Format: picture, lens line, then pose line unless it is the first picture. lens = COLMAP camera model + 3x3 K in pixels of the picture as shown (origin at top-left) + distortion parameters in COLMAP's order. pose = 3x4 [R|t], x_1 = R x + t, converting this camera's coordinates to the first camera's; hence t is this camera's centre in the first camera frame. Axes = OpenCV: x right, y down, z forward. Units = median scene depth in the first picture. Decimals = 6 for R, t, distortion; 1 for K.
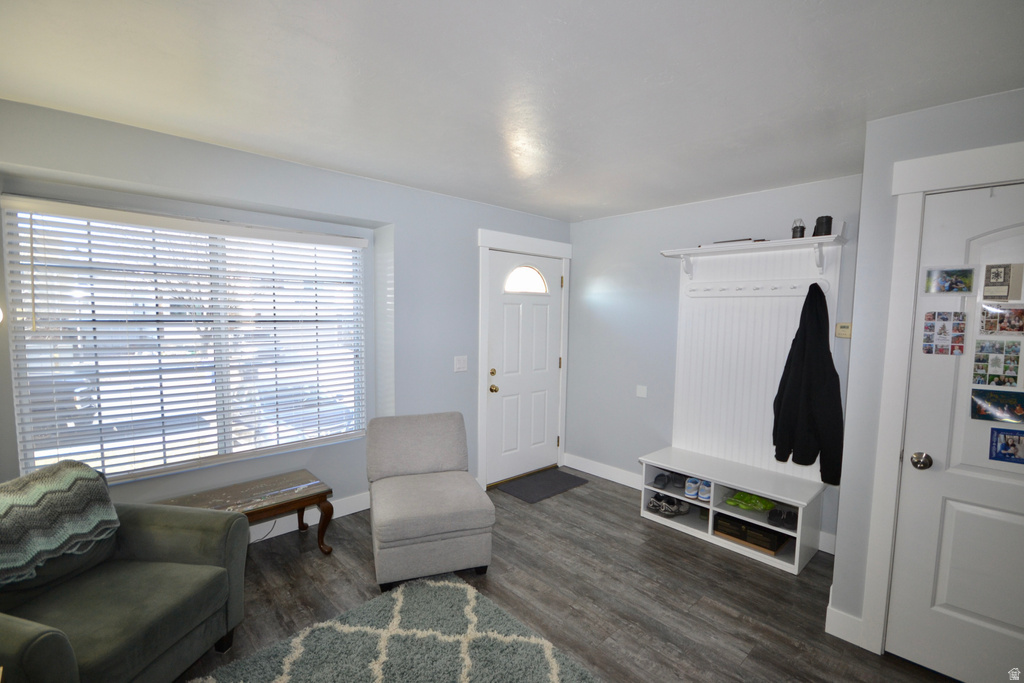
lens RADIAL K [[453.6, 0, 510.9], [0, 453.6, 348.8], [0, 0, 1]] dist [-0.002869, -0.005462]
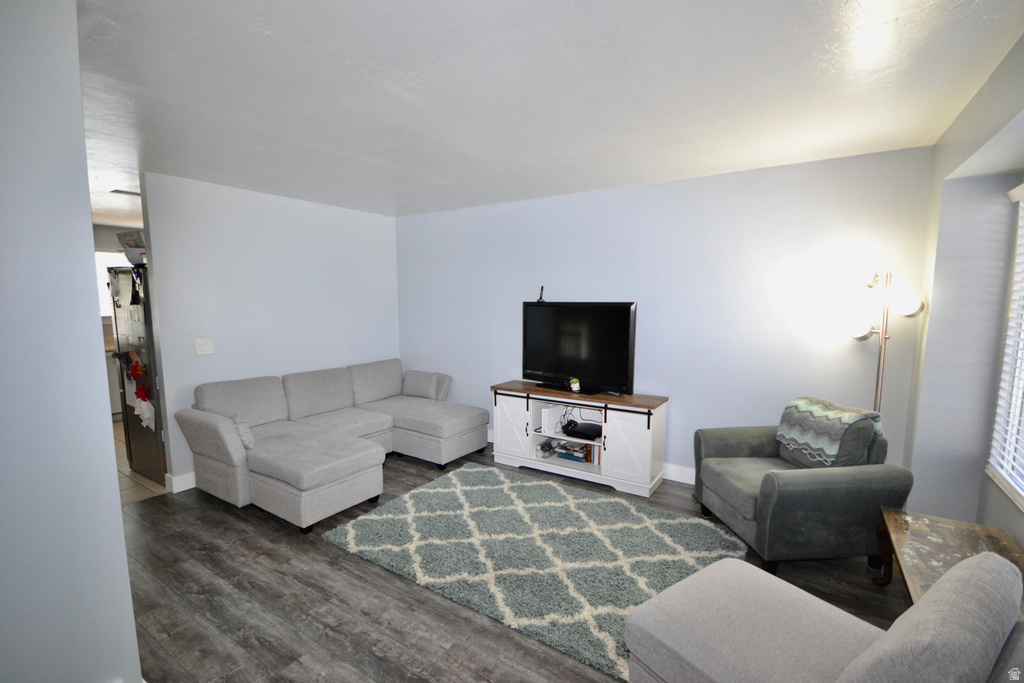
lens RADIAL K [[453.6, 0, 511.6], [0, 453.6, 343.0], [0, 0, 1]] dist [-0.002869, -0.005462]
pose [[-0.971196, 0.004693, -0.238235, 0.267675], [-0.037448, 0.984376, 0.172052, -0.107831], [0.235320, 0.176017, -0.955846, 1.570138]]
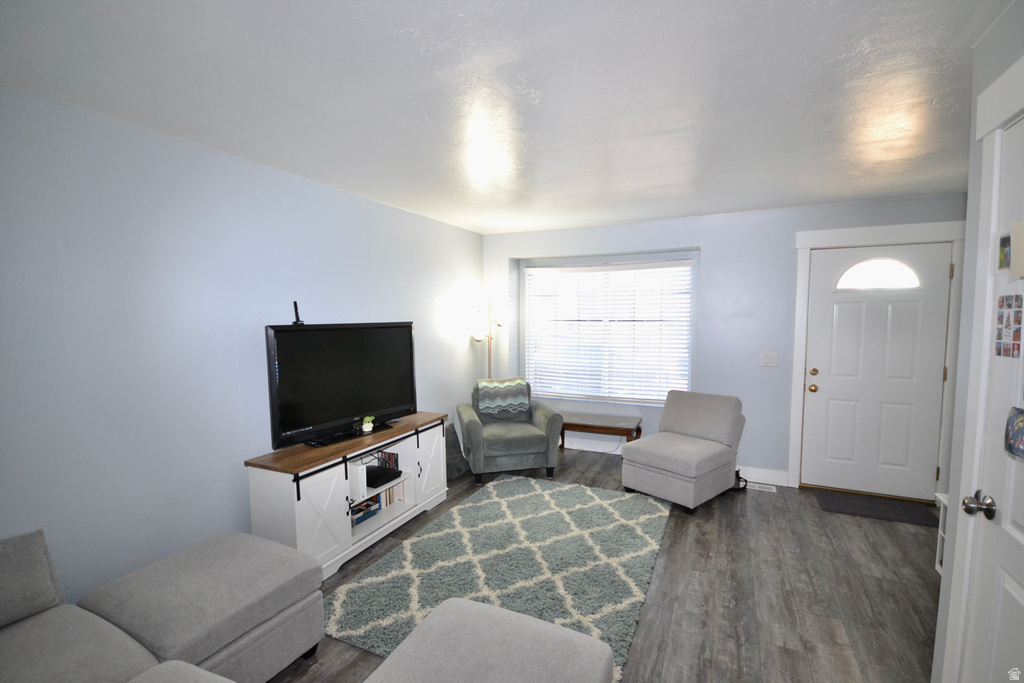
lens RADIAL K [[453.6, 0, 512.7], [0, 453.6, 346.4], [0, 0, 1]] dist [-0.002869, -0.005462]
pose [[0.366852, 0.045362, -0.929173, 1.012861], [-0.063193, 0.997718, 0.023759, 0.021770], [0.928130, 0.050001, 0.368882, 0.033472]]
